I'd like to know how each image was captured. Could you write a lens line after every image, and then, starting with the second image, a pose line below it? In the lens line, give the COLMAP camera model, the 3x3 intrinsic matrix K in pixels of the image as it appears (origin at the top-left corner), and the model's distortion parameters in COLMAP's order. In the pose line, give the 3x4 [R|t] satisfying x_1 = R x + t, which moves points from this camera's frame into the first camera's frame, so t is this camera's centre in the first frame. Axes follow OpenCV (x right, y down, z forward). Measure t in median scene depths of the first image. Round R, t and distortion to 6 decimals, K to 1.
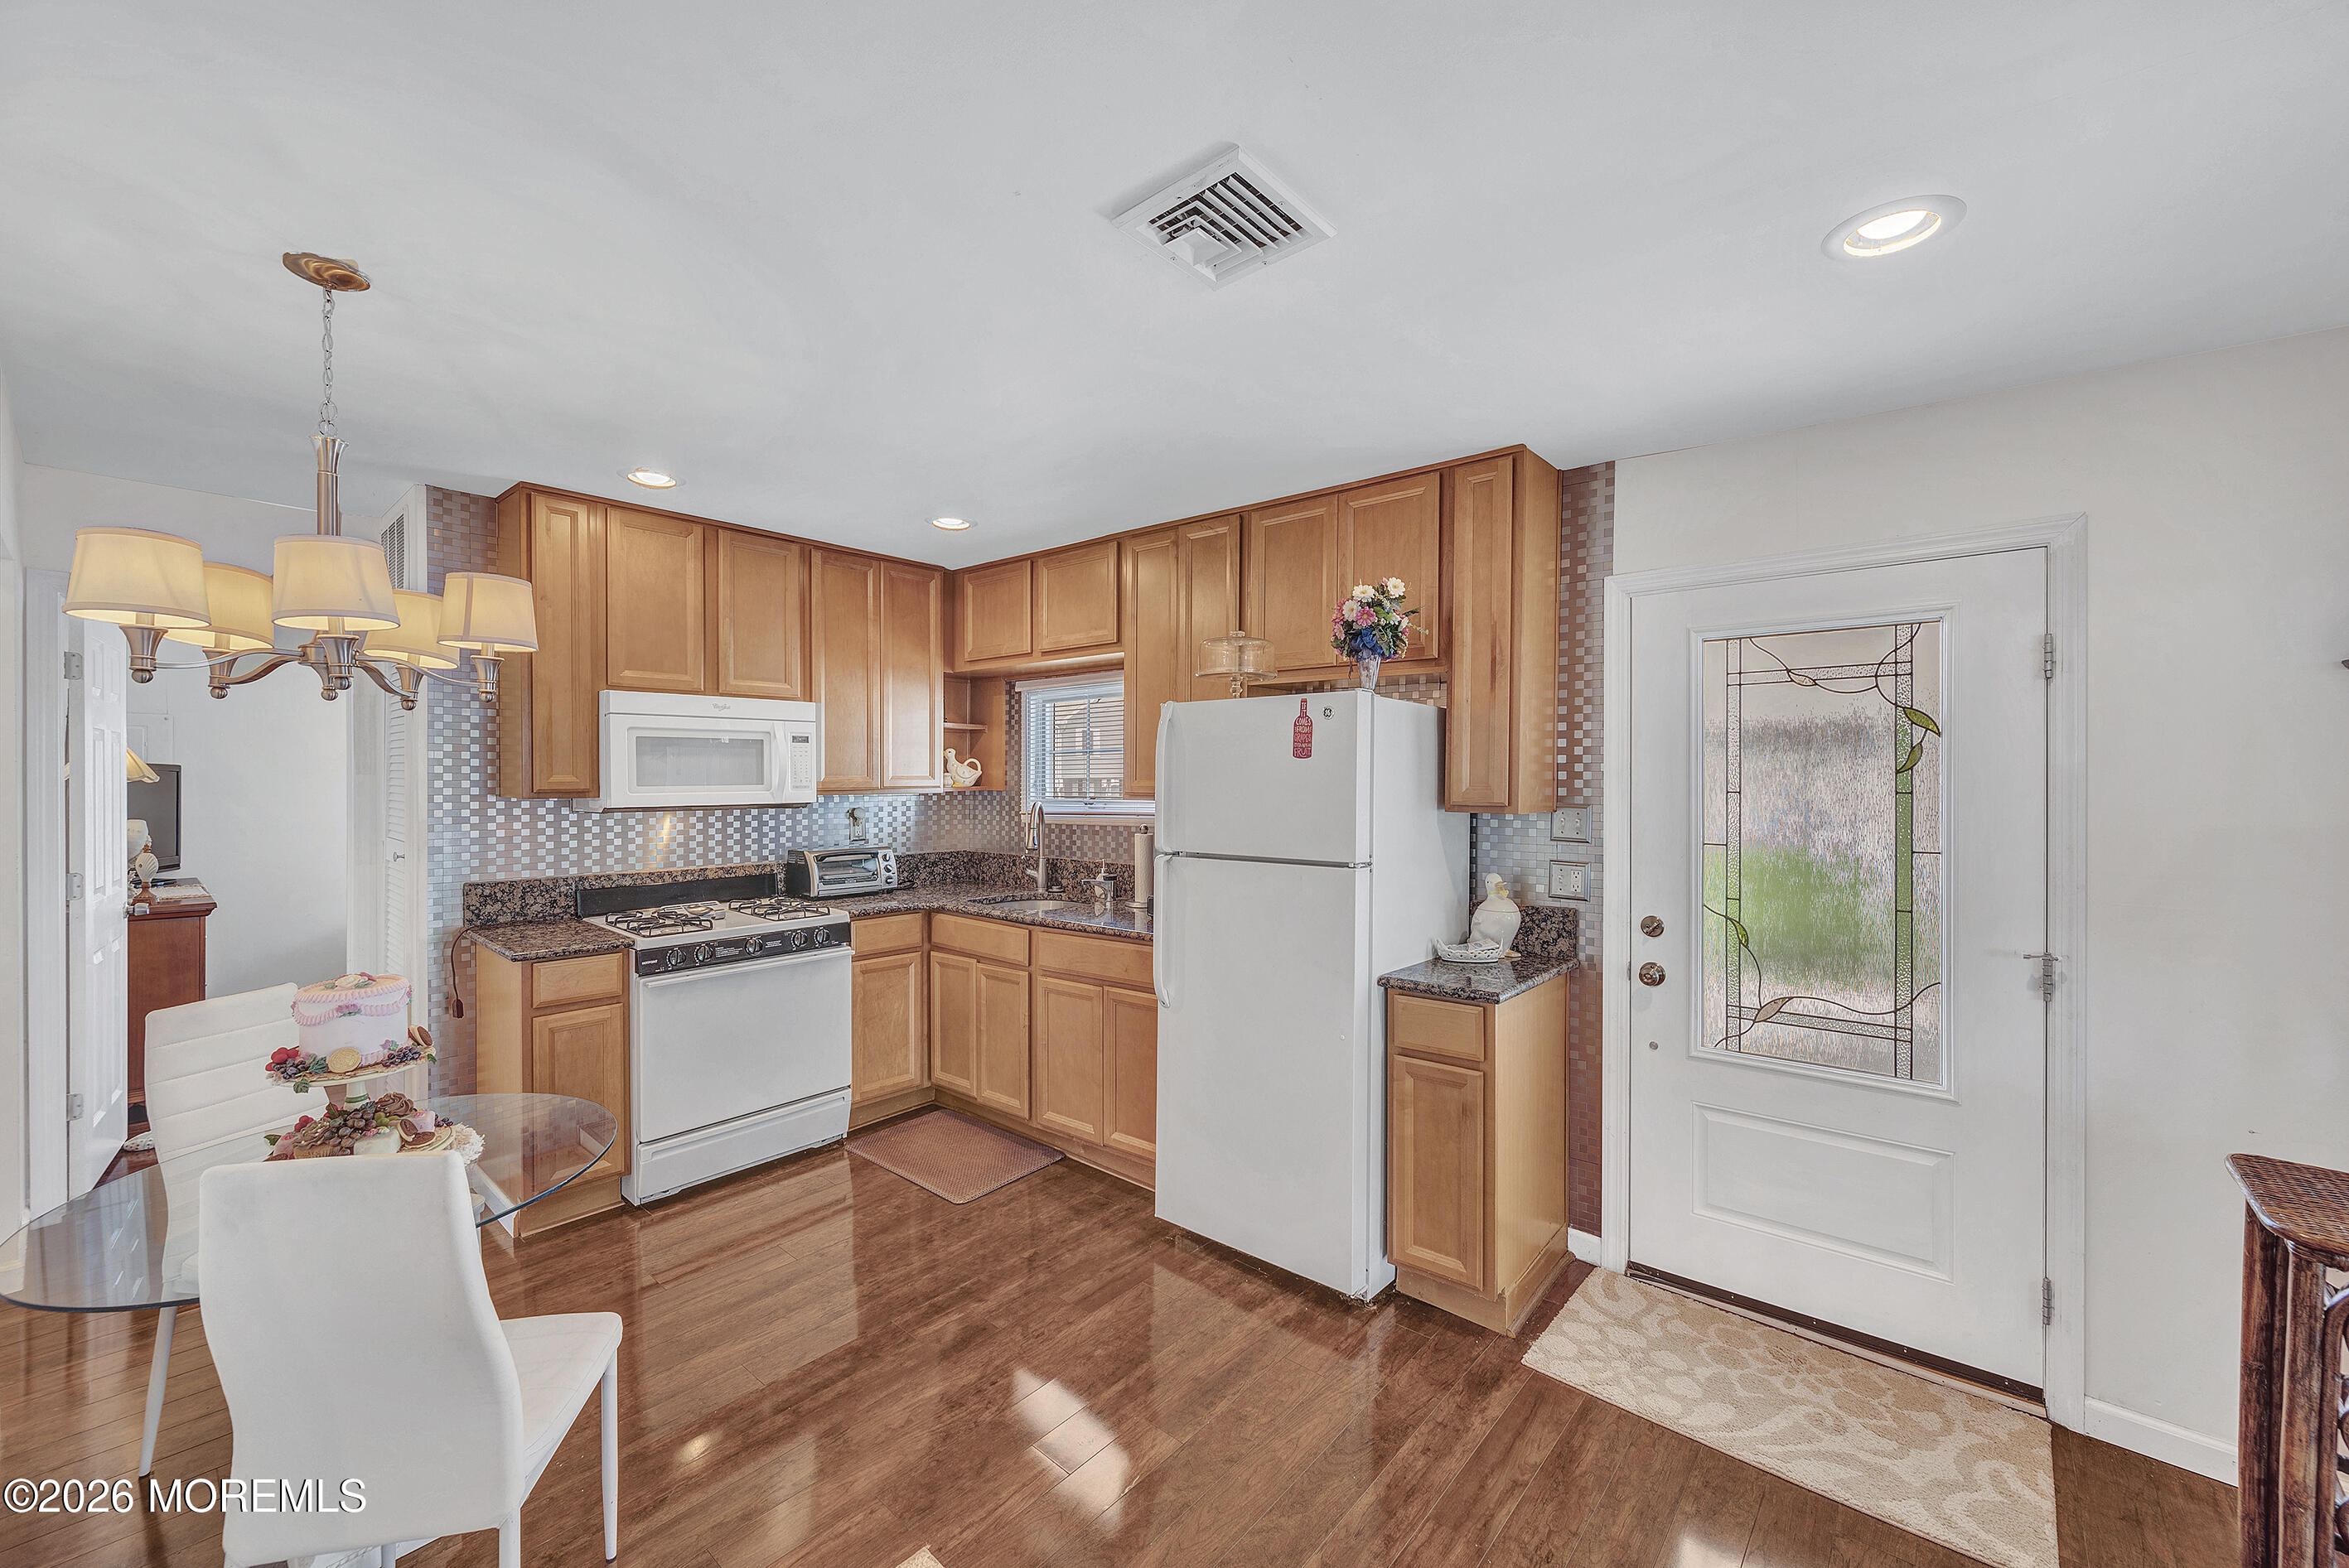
lens RADIAL K [[921.6, 0, 1189.5], [0, 921.6, 781.3], [0, 0, 1]] dist [-0.000576, -0.000289]
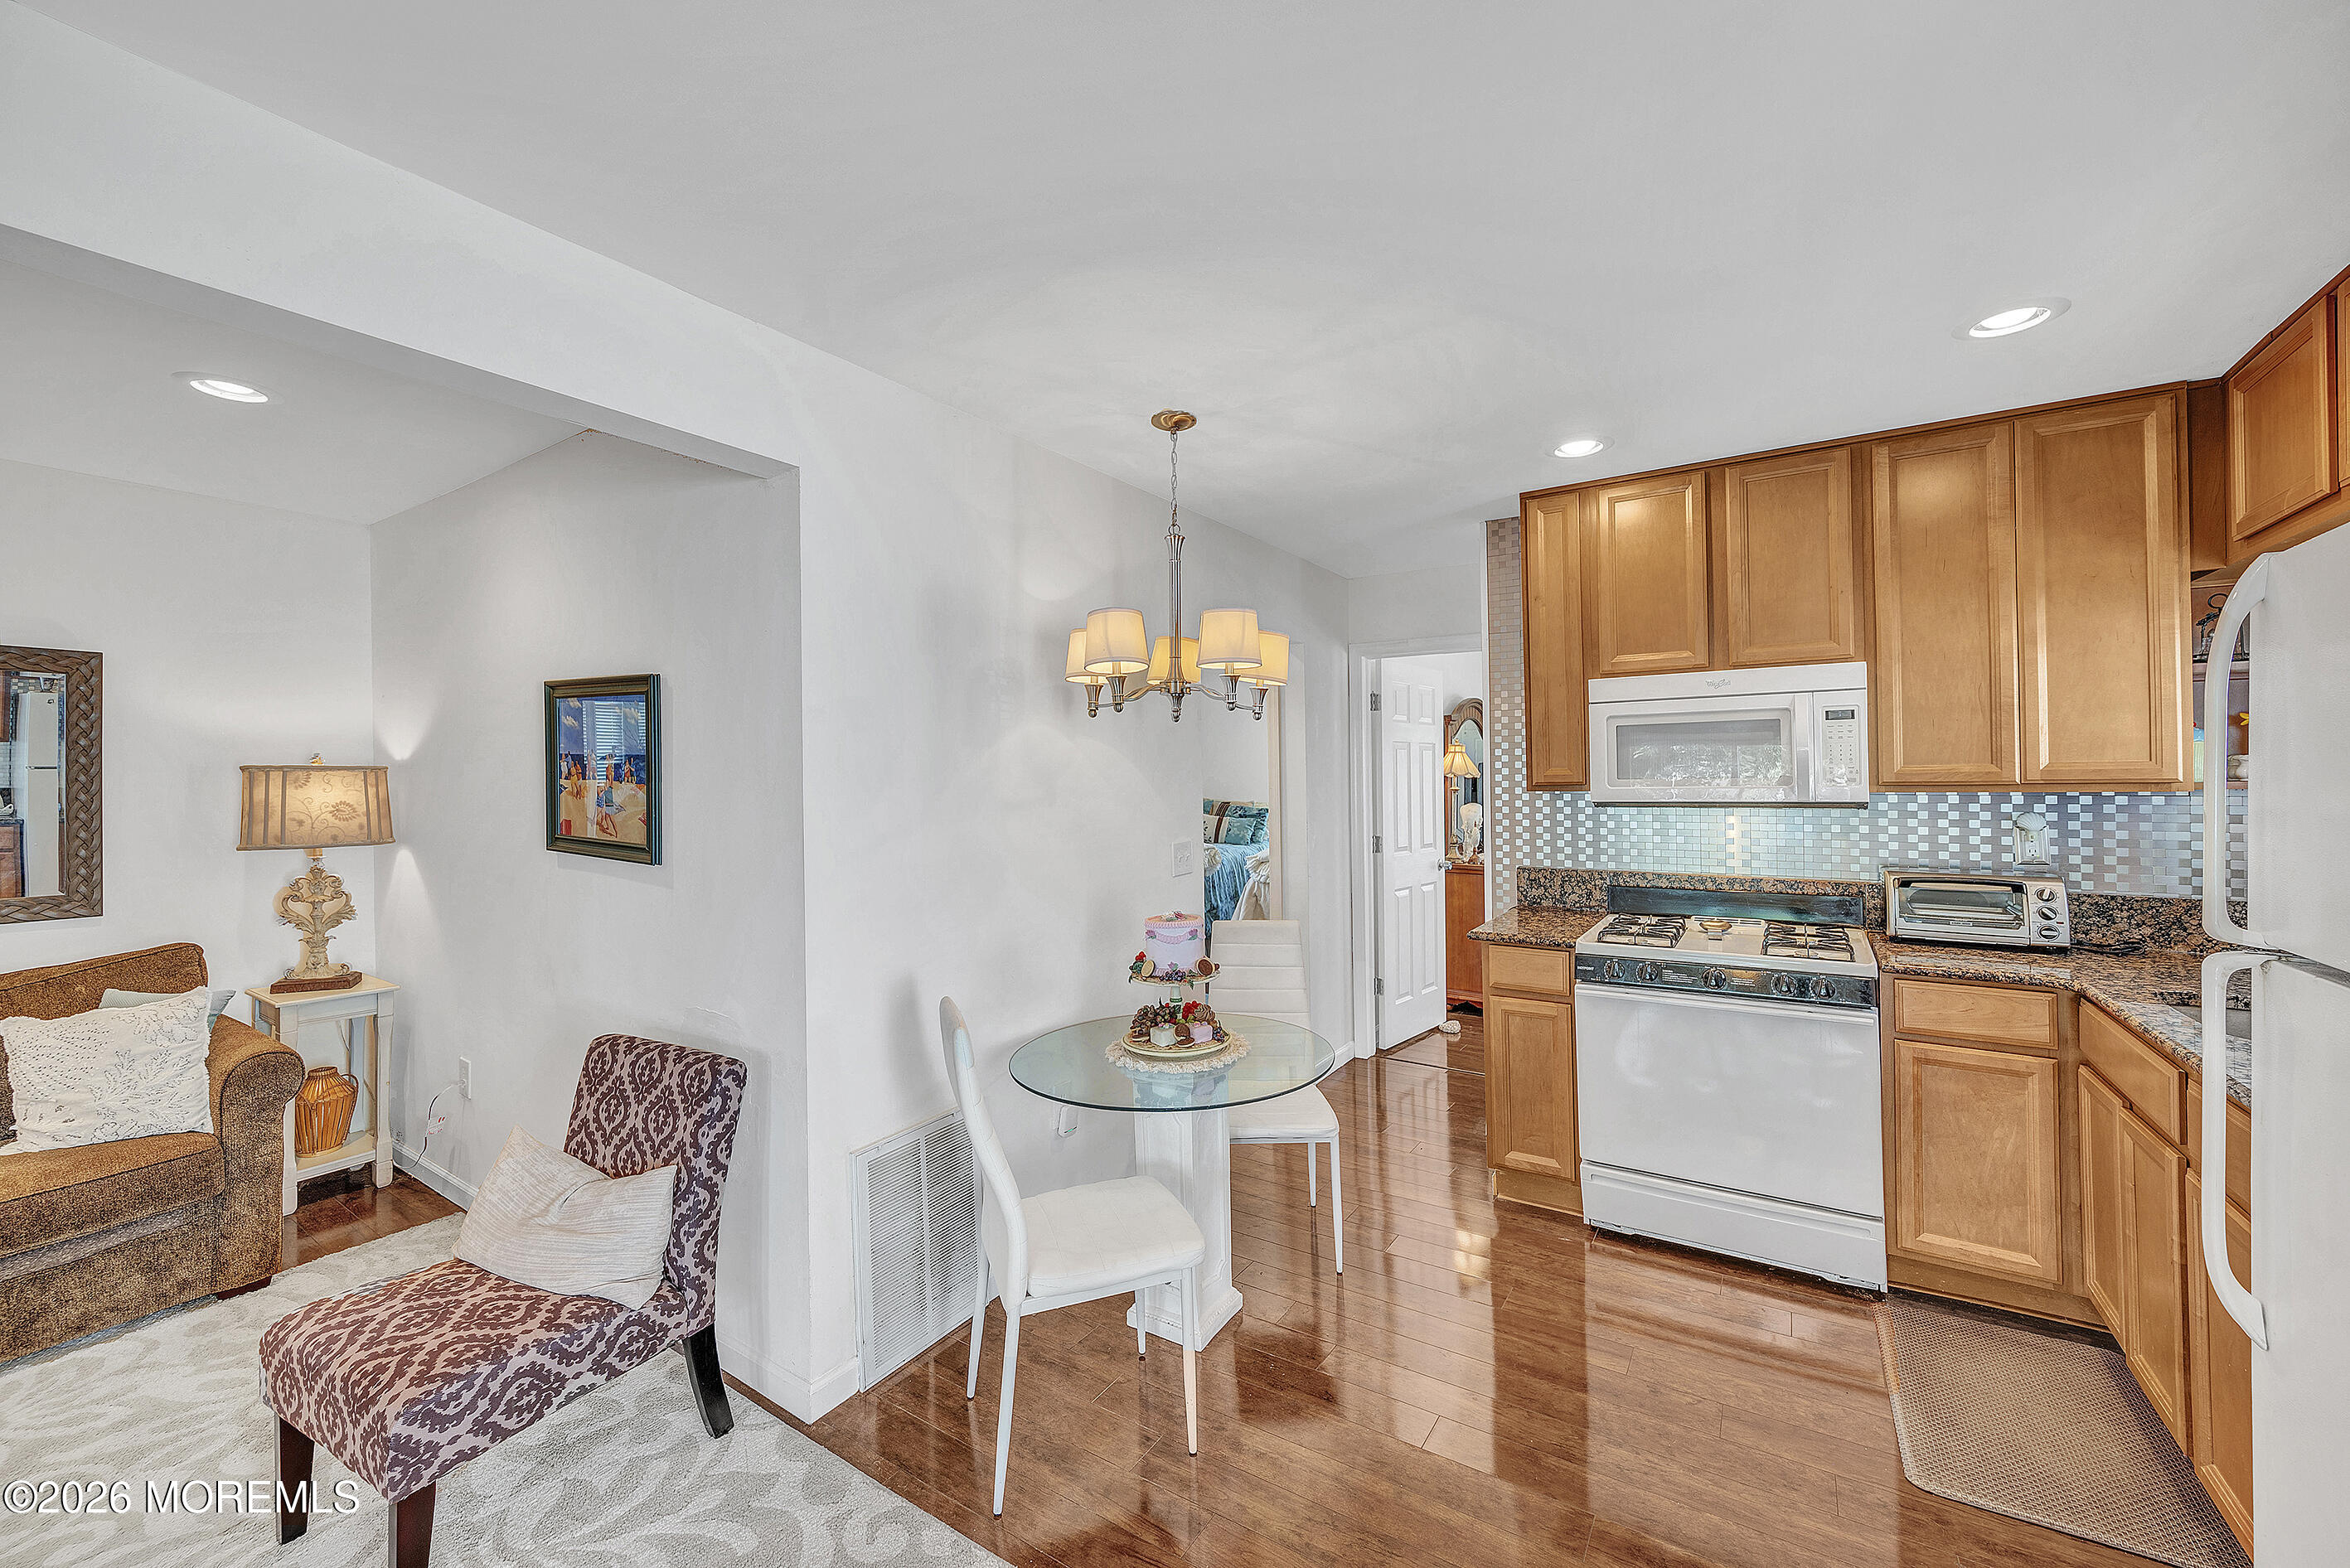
lens RADIAL K [[922.1, 0, 1183.0], [0, 922.1, 773.8], [0, 0, 1]] dist [-0.000576, -0.000289]
pose [[0.127982, -0.006497, -0.991755, 0.231497], [0.005594, 0.999967, -0.005829, 0.002594], [0.991761, -0.004802, 0.128015, 0.383796]]
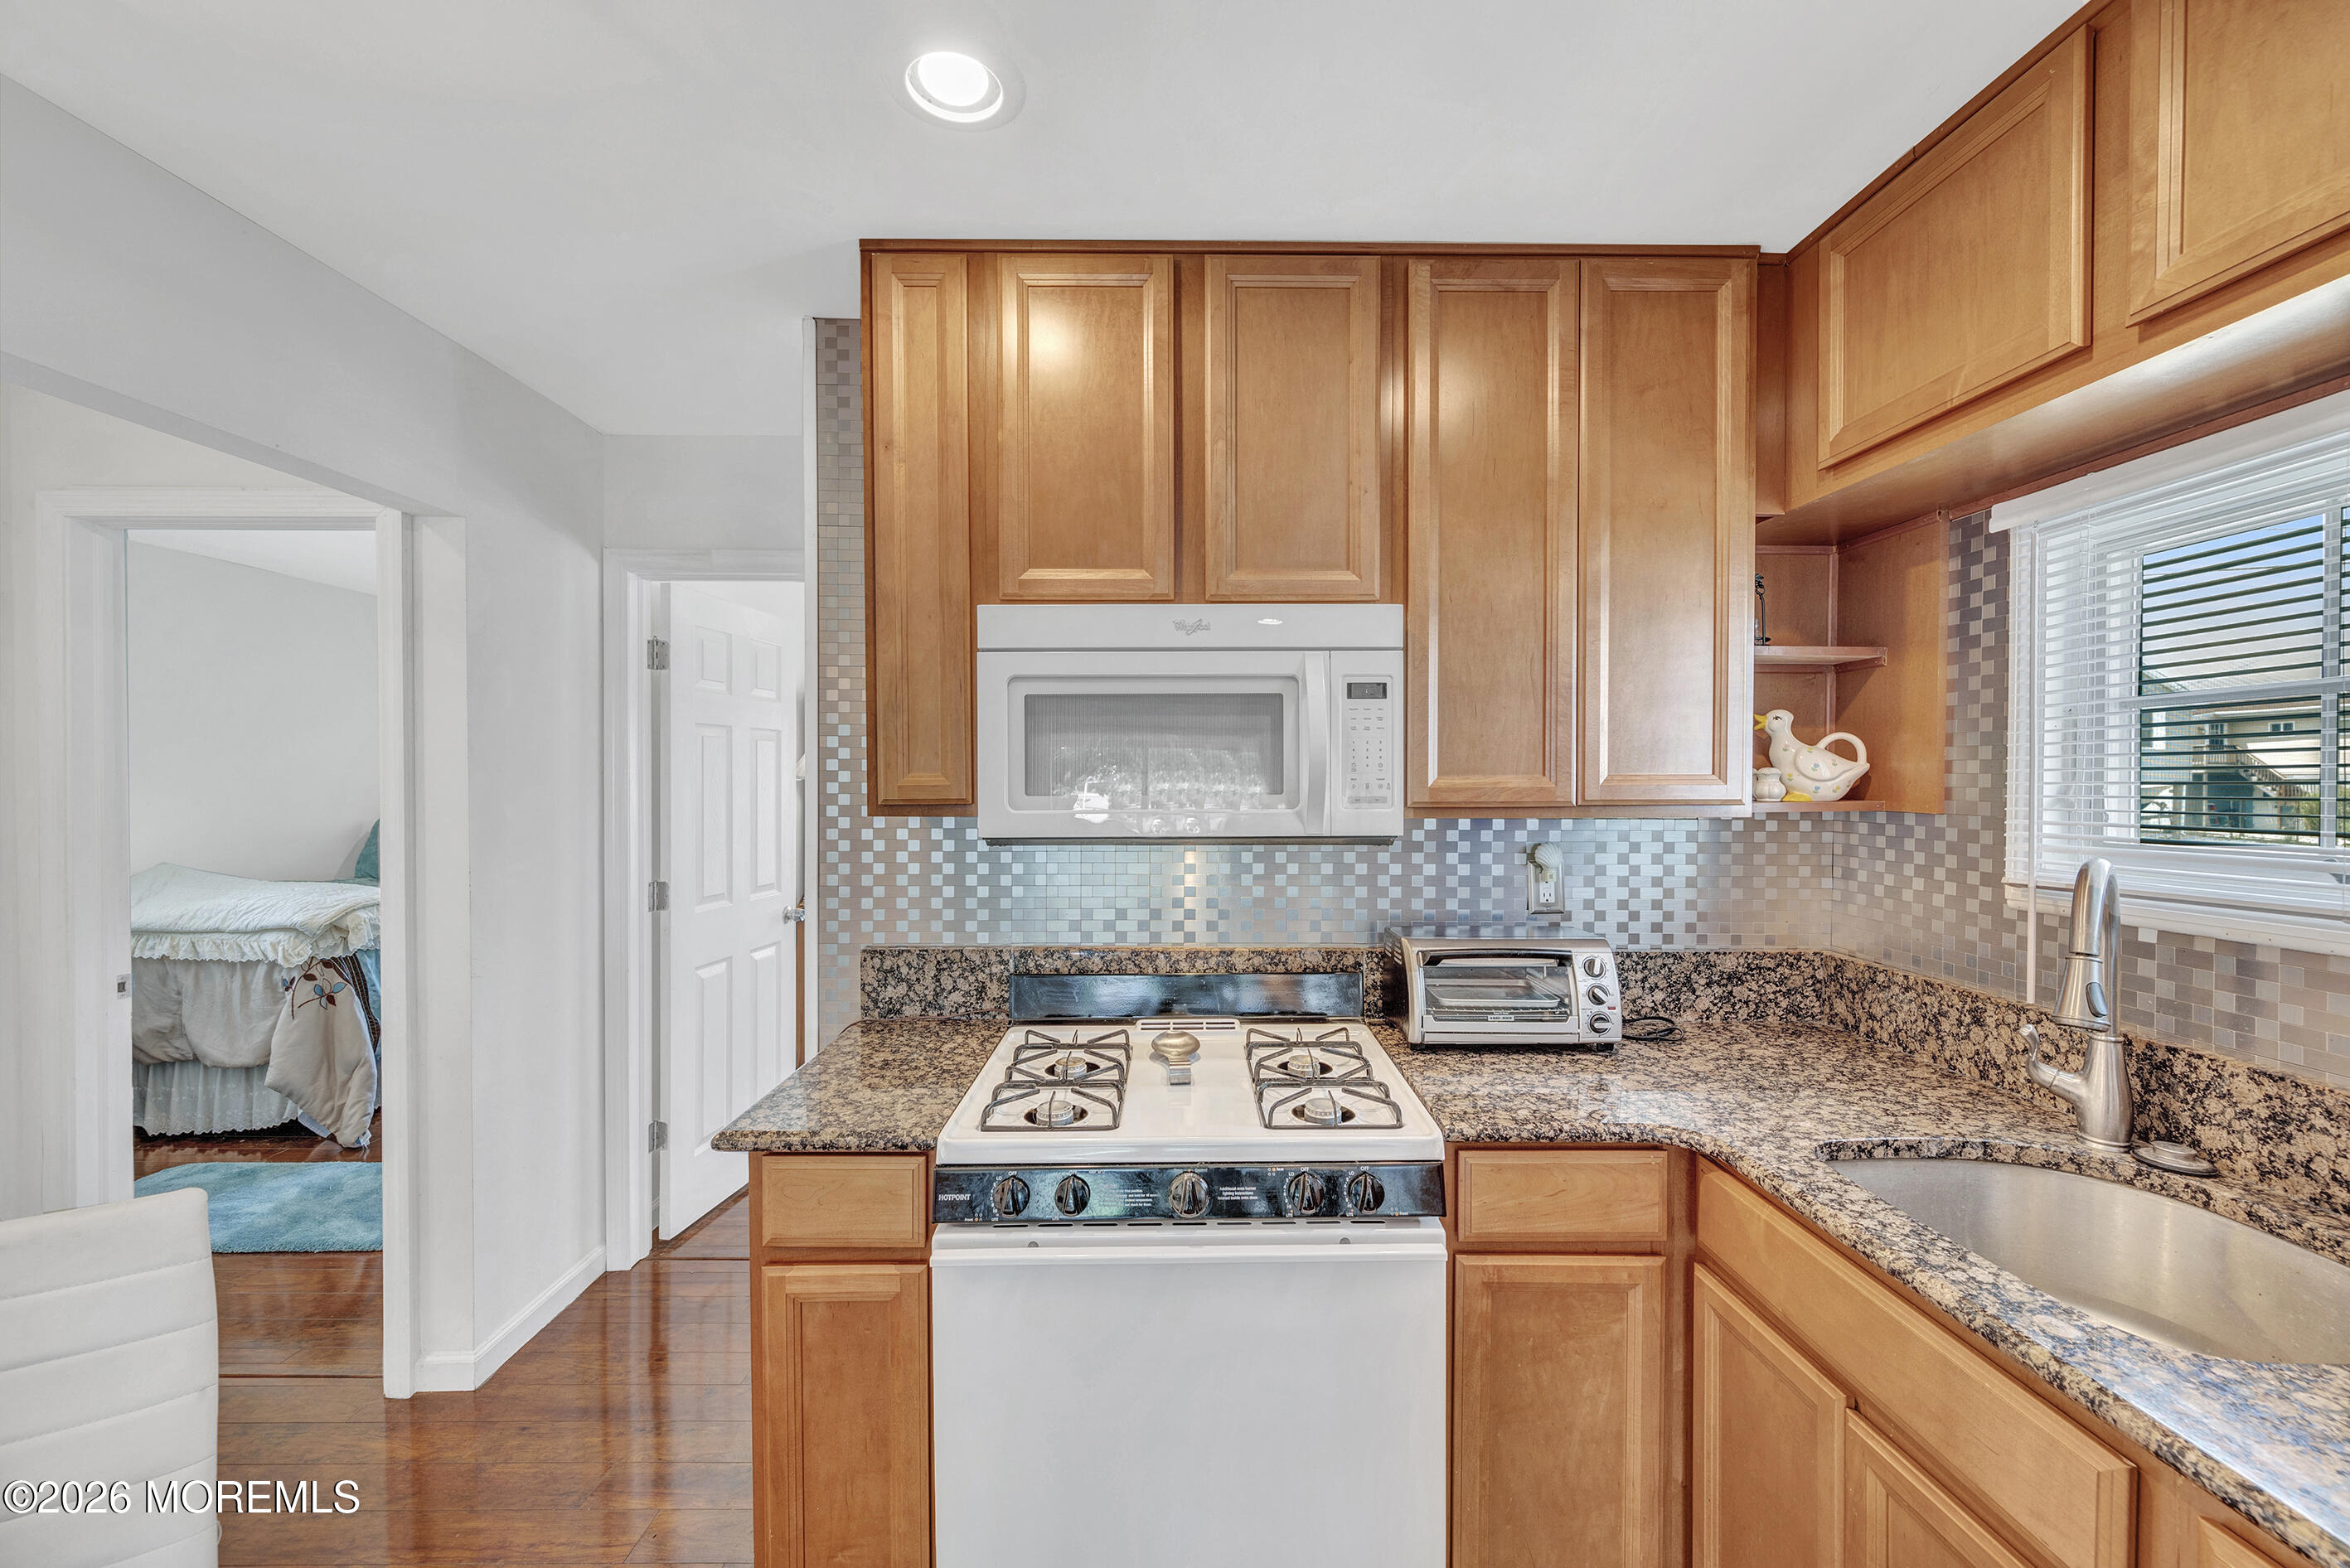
lens RADIAL K [[922.1, 0, 1176.1], [0, 922.1, 781.6], [0, 0, 1]] dist [-0.000576, -0.000289]
pose [[0.653173, 0.005014, -0.757192, -0.147837], [-0.006162, 0.999980, 0.001306, -0.002366], [0.757184, 0.003813, 0.653191, 0.636140]]
